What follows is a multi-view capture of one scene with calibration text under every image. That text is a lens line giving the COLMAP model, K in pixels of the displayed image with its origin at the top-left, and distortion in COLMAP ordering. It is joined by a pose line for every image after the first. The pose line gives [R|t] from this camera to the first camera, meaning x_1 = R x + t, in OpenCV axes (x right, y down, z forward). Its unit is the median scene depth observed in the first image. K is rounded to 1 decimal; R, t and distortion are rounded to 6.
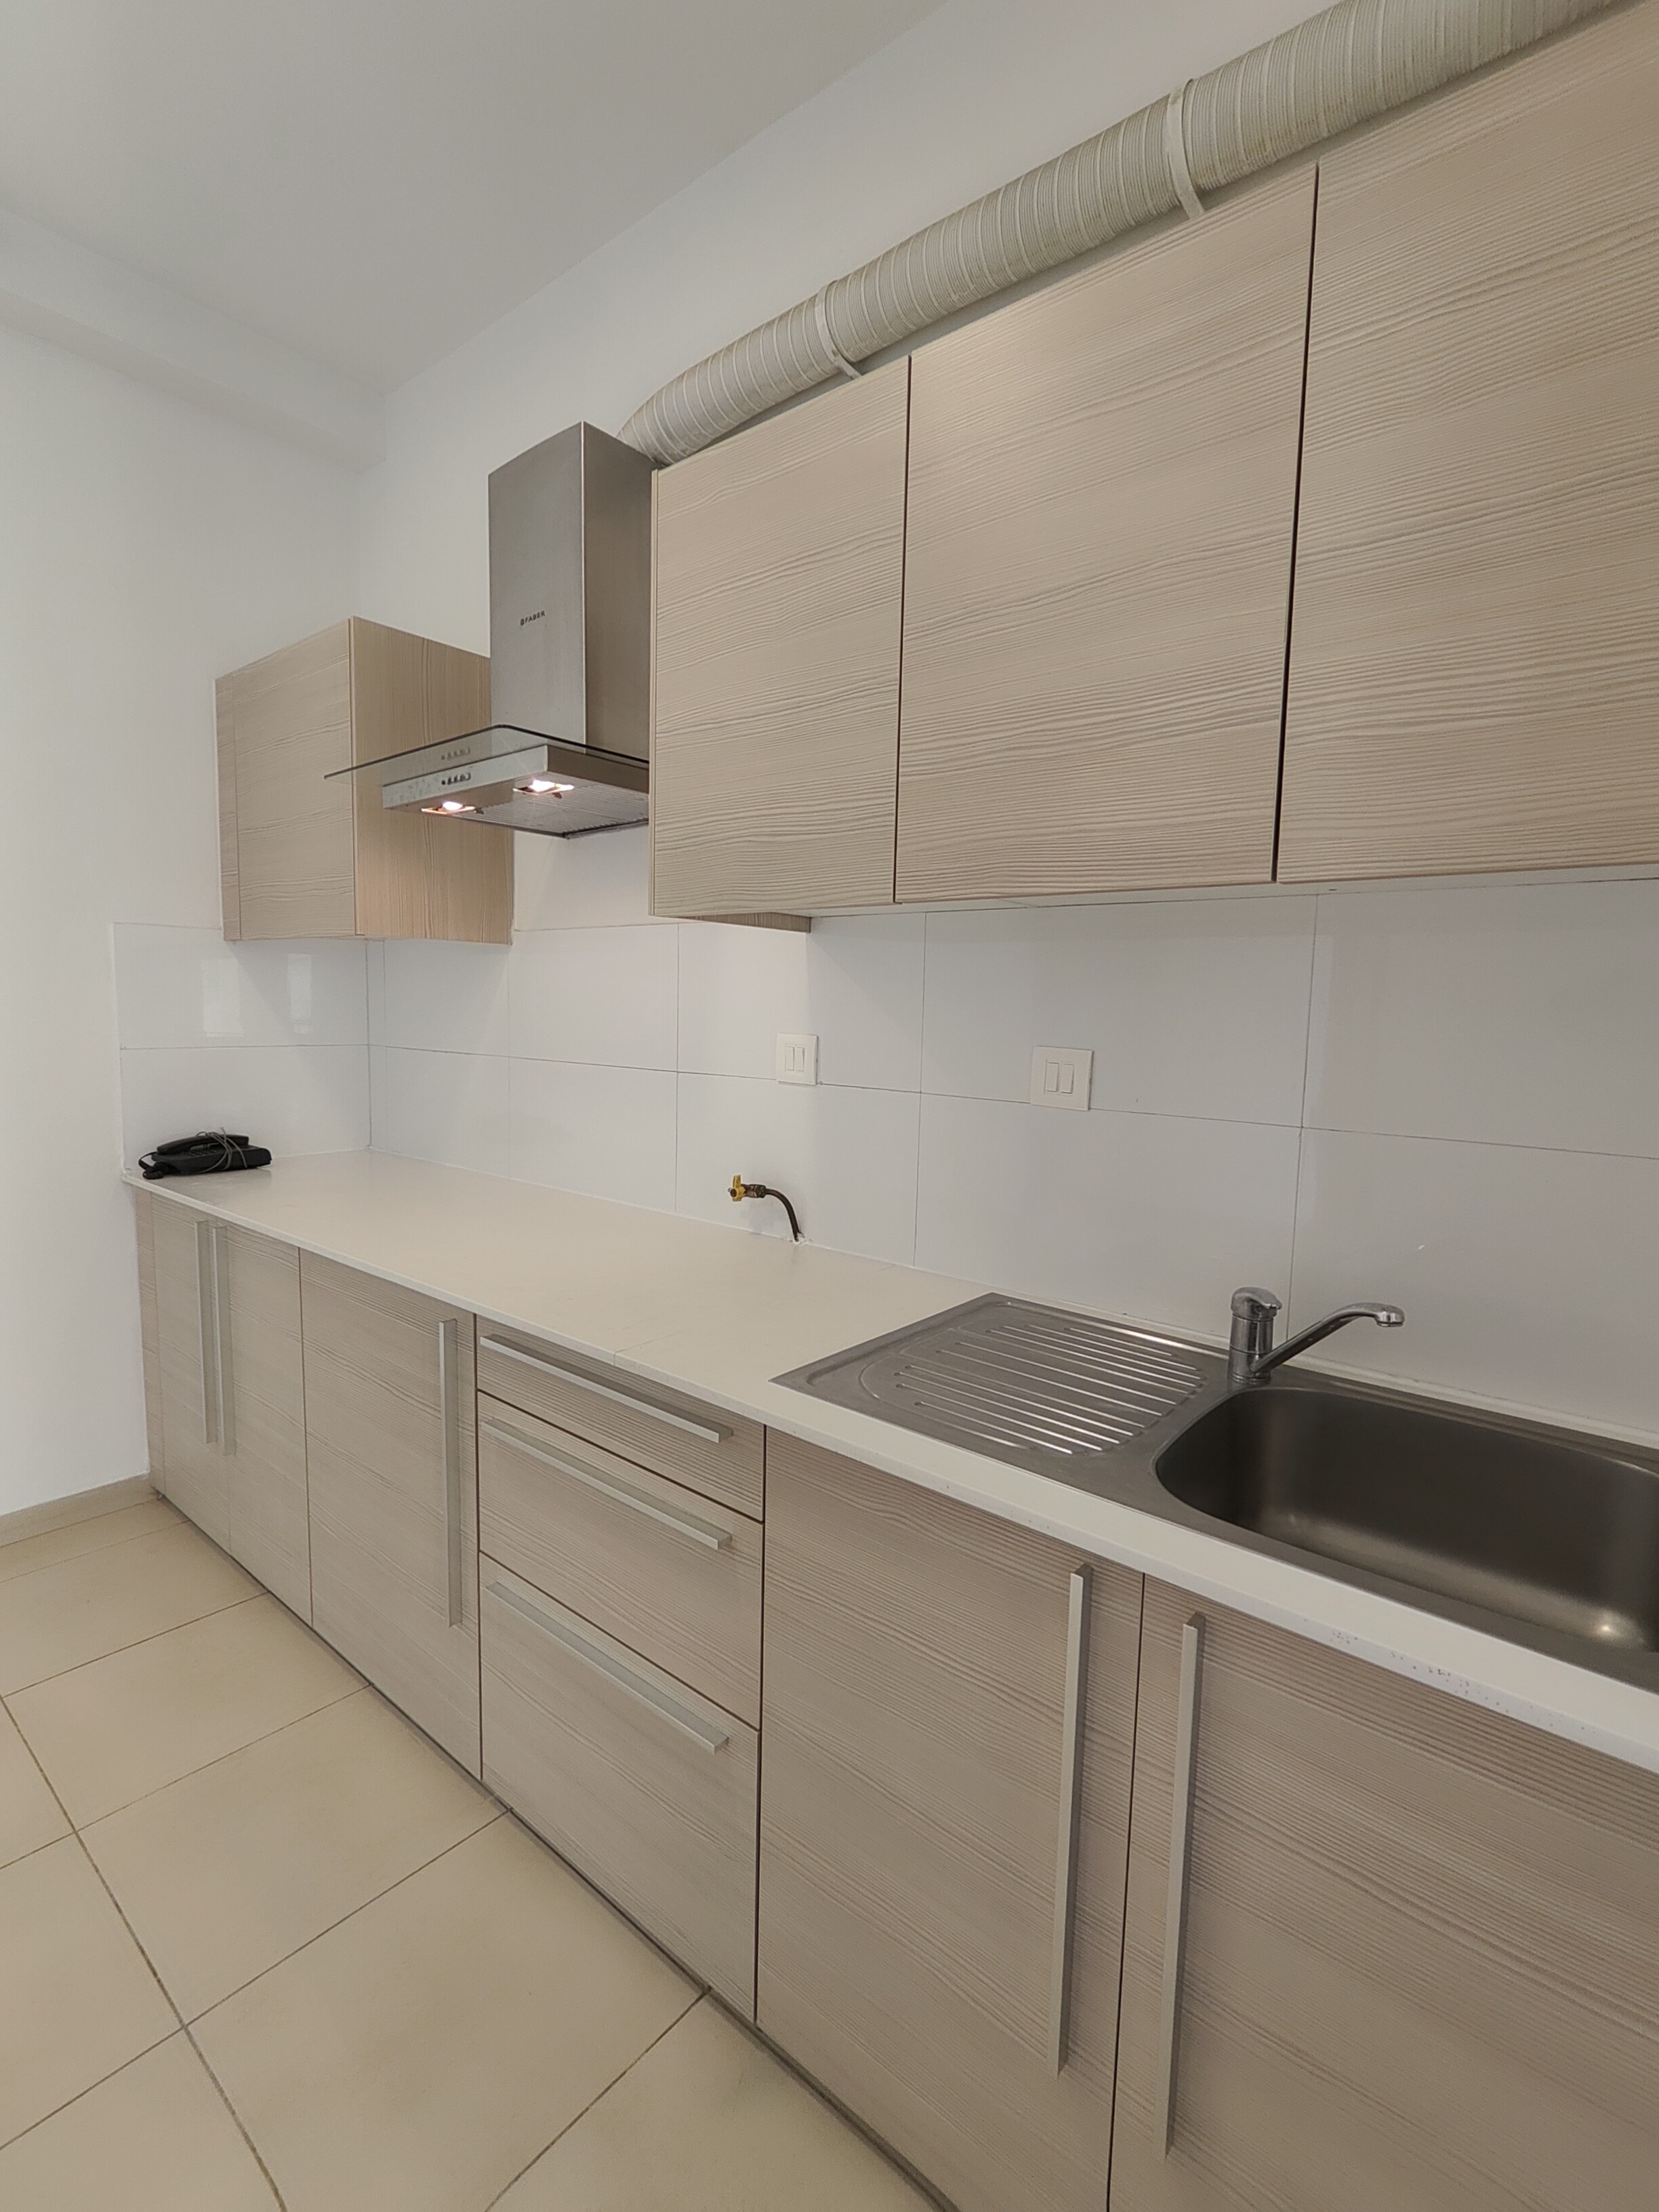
lens RADIAL K [[1022.3, 0, 836.0], [0, 1022.3, 1103.2], [0, 0, 1]] dist [-0.003444, 0.001686]
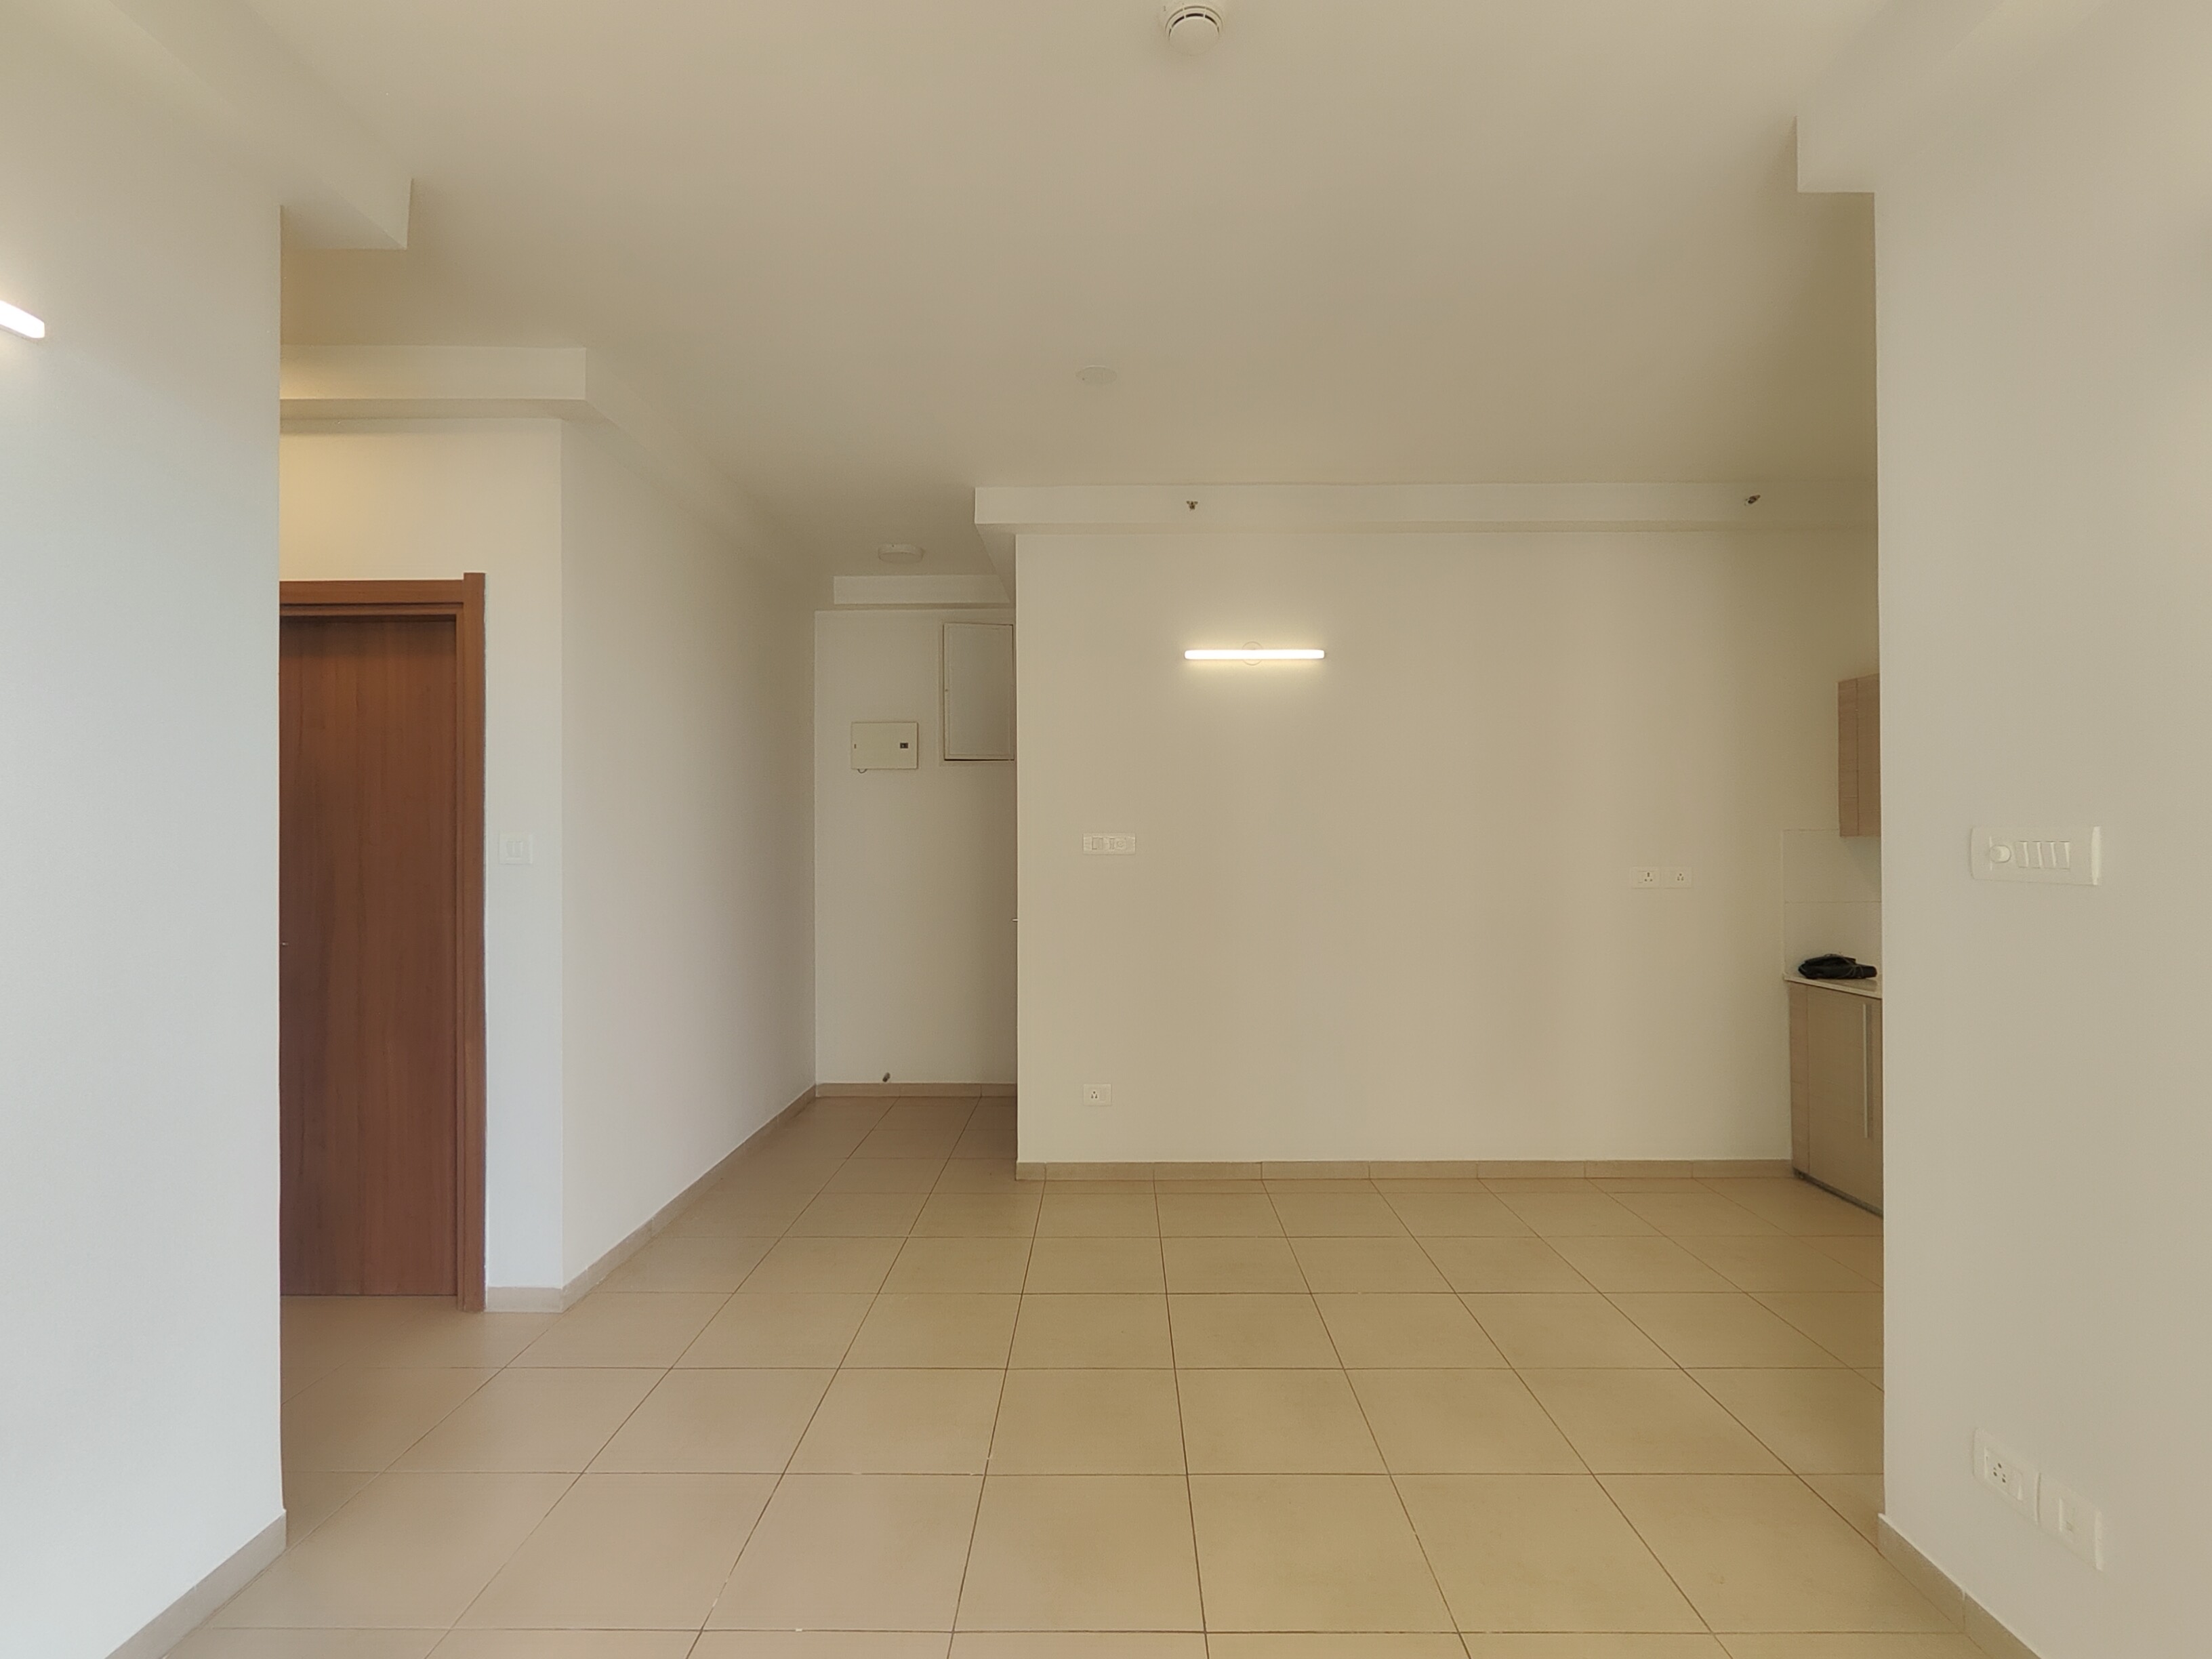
lens RADIAL K [[1003.8, 0, 1057.3], [0, 1003.8, 846.4], [0, 0, 1]] dist [-0.009584, 0.000090]
pose [[0.631891, -0.028907, -0.774518, -0.200213], [-0.053665, 0.995274, -0.080929, 0.066827], [0.773197, 0.092703, 0.627354, -1.246159]]
